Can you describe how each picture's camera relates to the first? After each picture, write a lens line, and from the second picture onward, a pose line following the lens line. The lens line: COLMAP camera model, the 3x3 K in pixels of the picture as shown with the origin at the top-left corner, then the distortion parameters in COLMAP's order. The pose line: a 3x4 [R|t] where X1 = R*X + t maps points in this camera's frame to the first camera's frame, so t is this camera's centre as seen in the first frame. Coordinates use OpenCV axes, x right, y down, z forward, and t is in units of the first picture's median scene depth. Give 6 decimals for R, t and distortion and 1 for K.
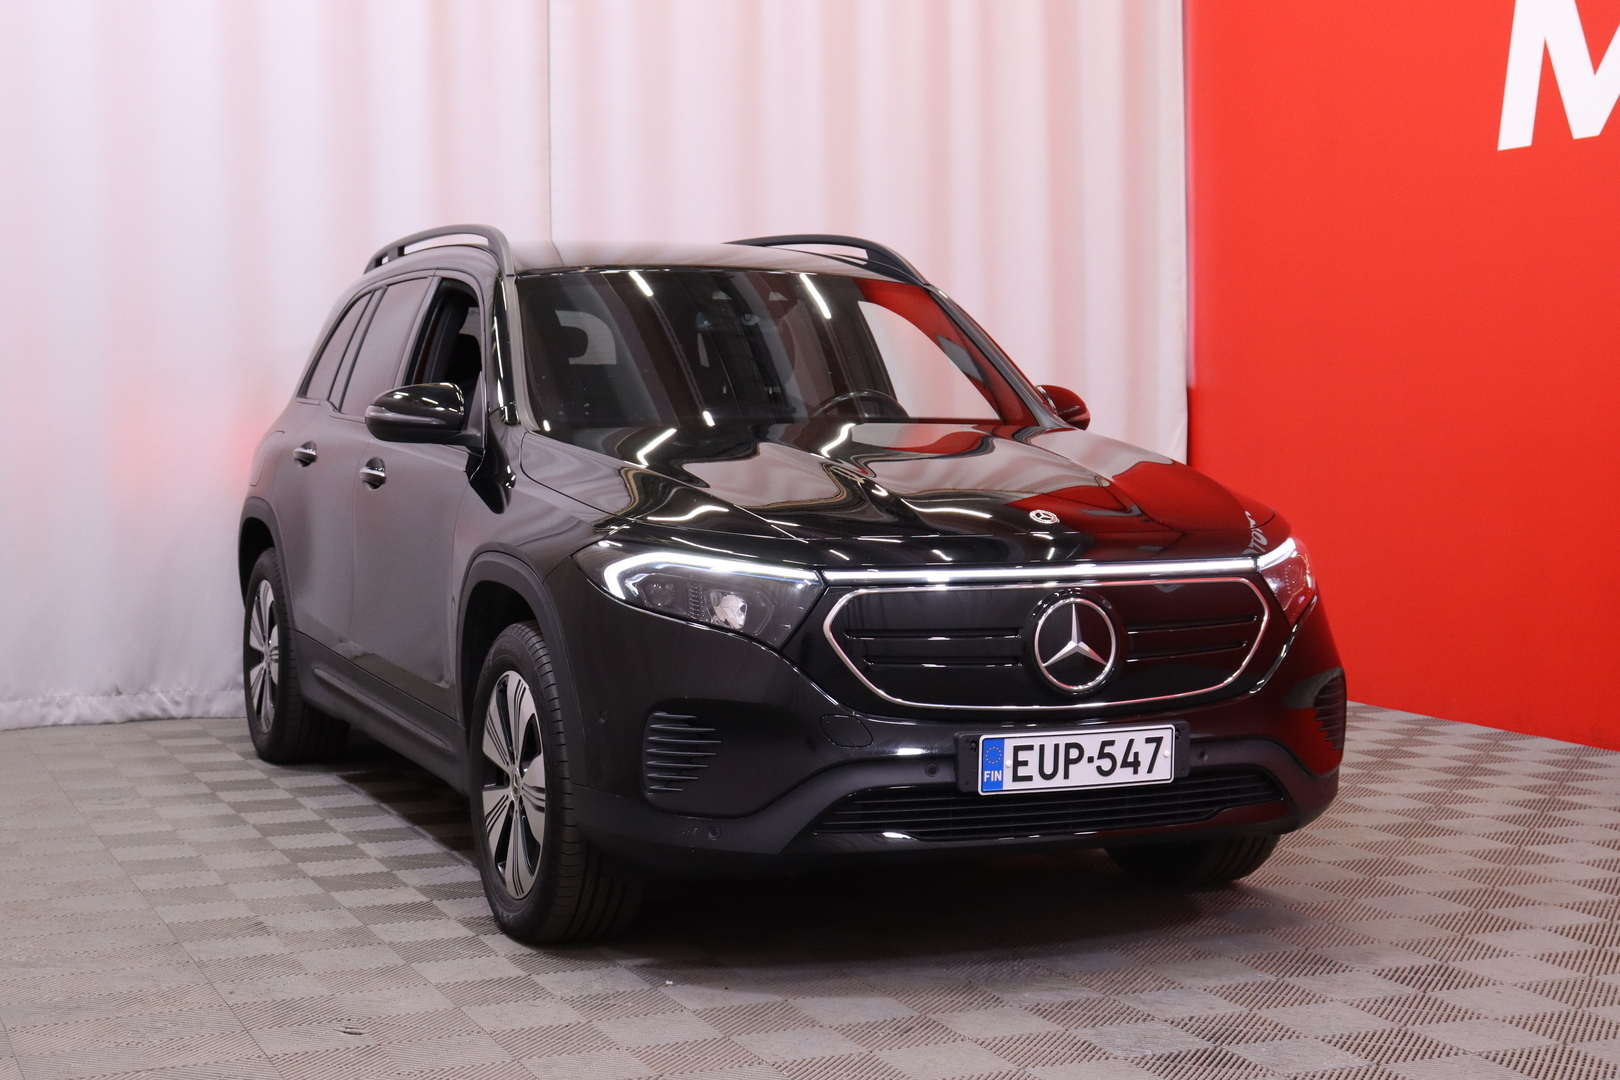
lens RADIAL K [[2648.1, 0, 813.8], [0, 2648.1, 538.5], [0, 0, 1]] dist [0.035794, 0.000000]
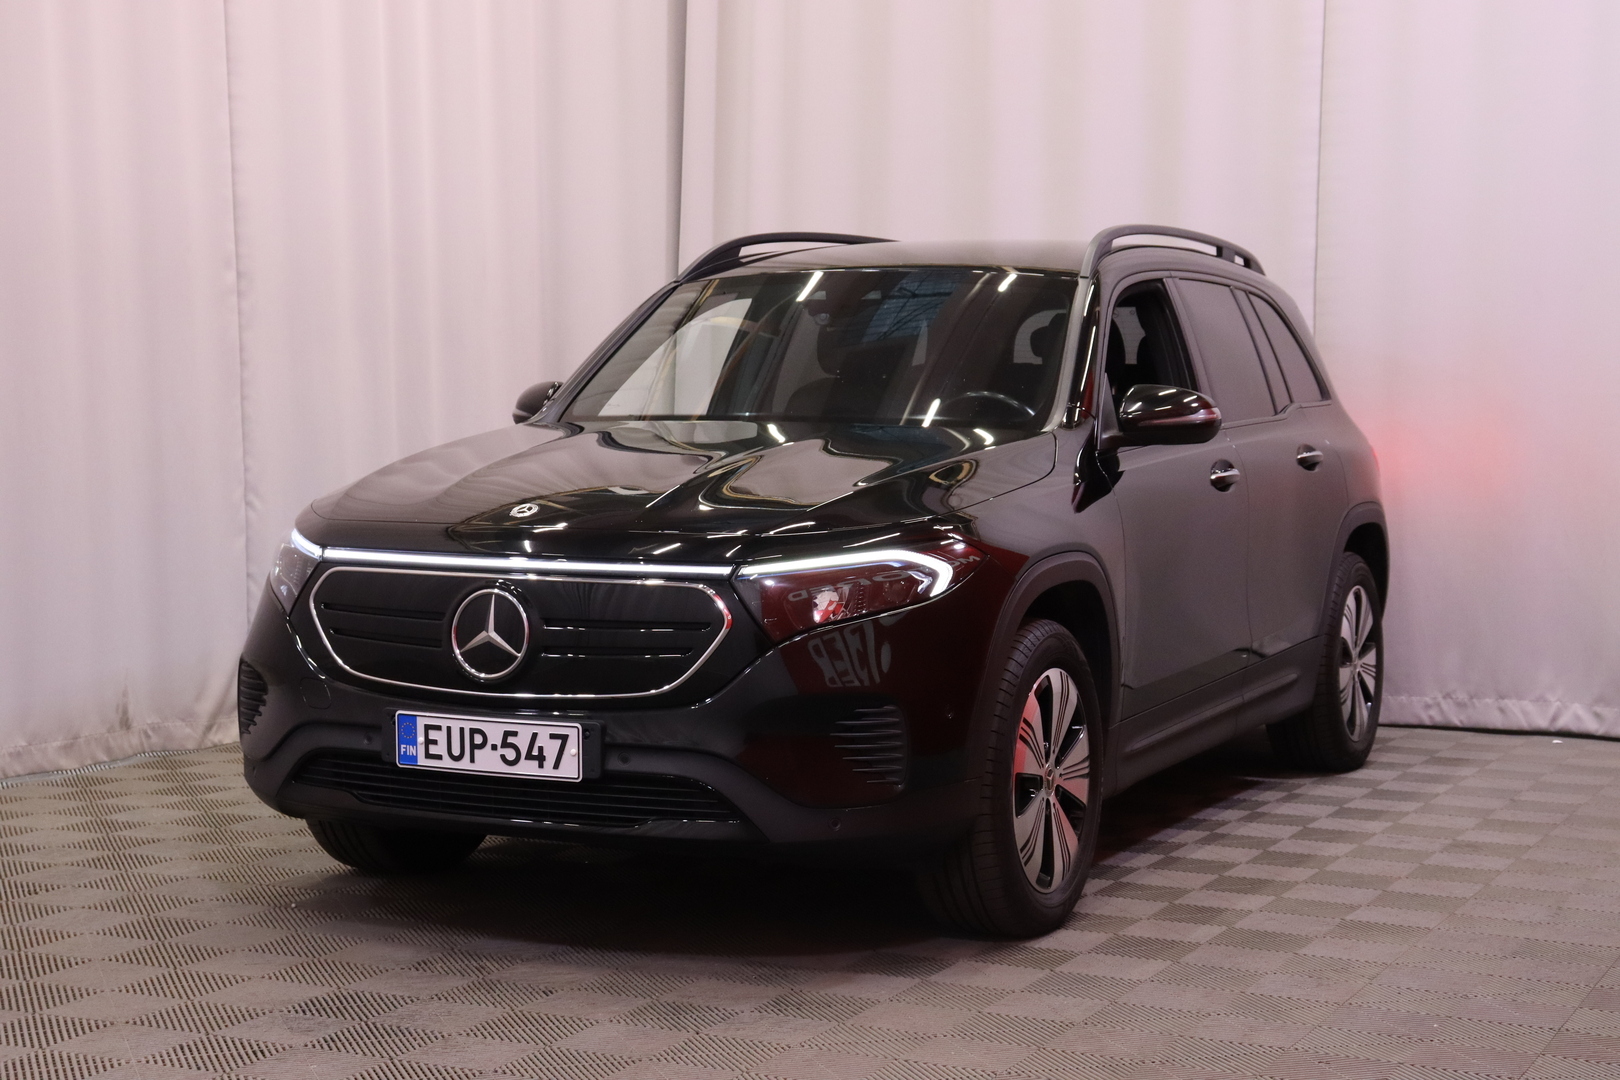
lens RADIAL K [[2822.9, 0, 814.2], [0, 2822.9, 535.9], [0, 0, 1]] dist [0.030339, 0.000000]
pose [[0.656269, 0.049401, -0.752908, 1.003734], [-0.053470, 0.998391, 0.018901, -0.025394], [0.752630, 0.027854, 0.657854, 0.372358]]
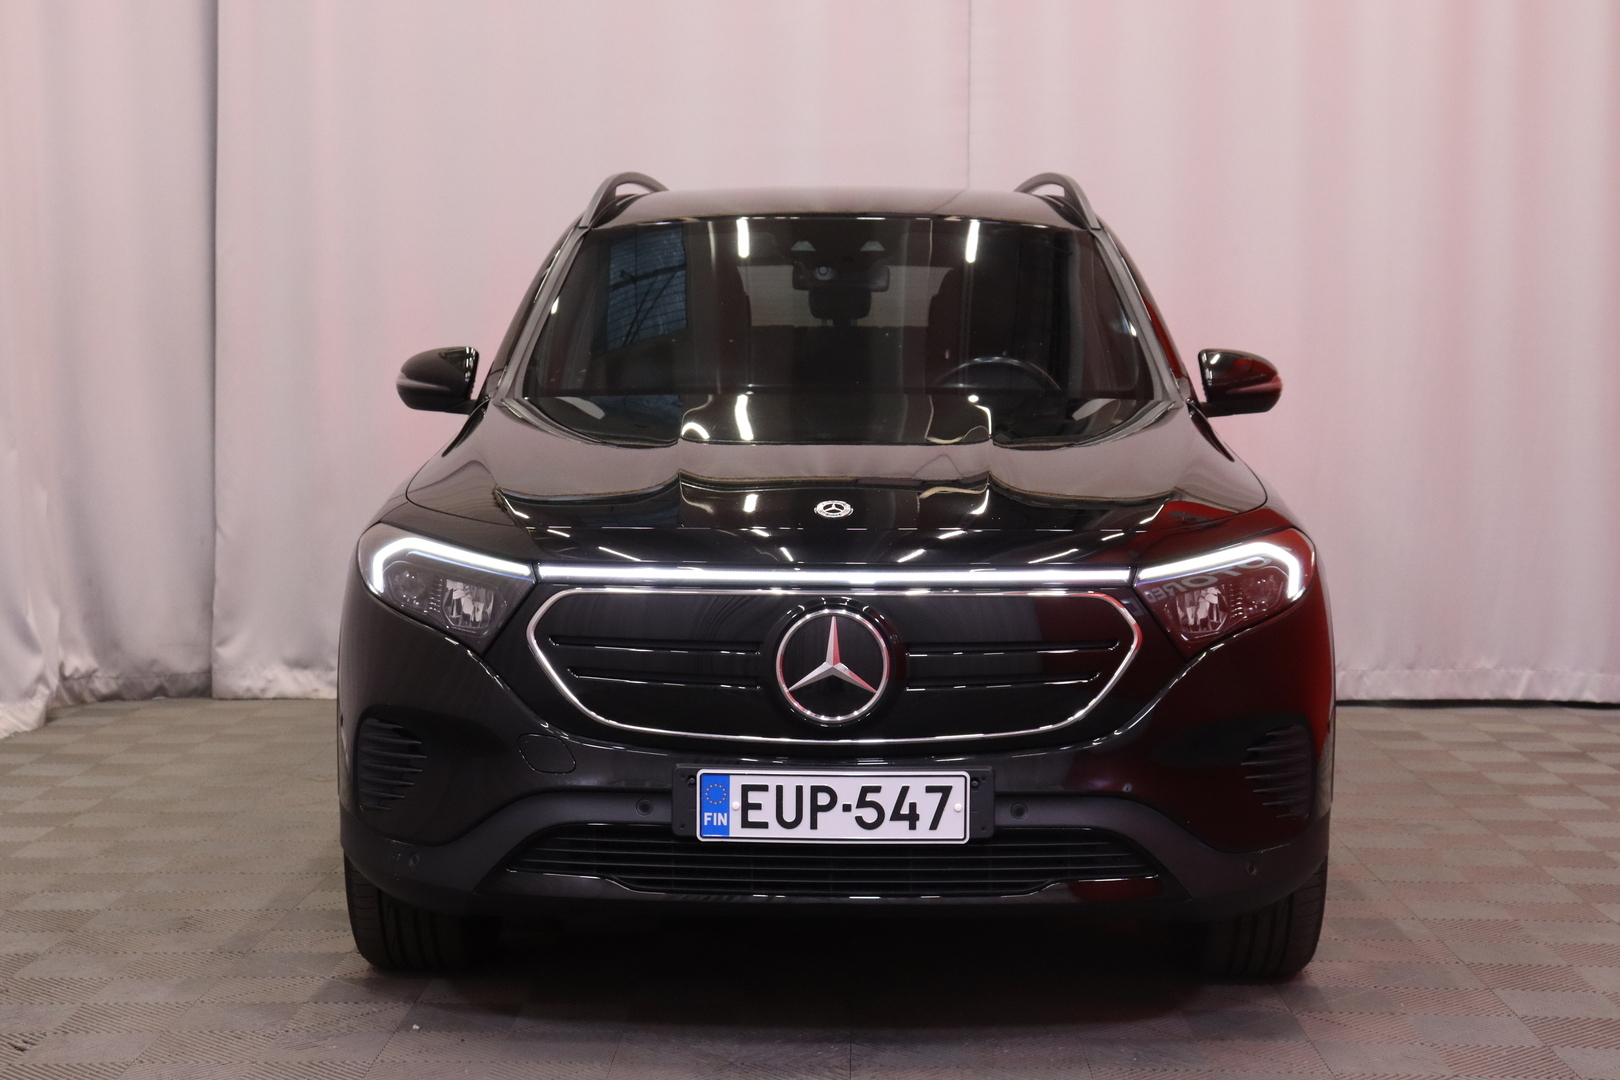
lens RADIAL K [[2822.9, 0, 807.1], [0, 2822.9, 544.5], [0, 0, 1]] dist [0.030339, 0.000000]
pose [[0.909592, 0.032179, -0.414255, 0.450827], [-0.028214, 0.999479, 0.015687, -0.010888], [0.414544, -0.002581, 0.910025, 0.203871]]
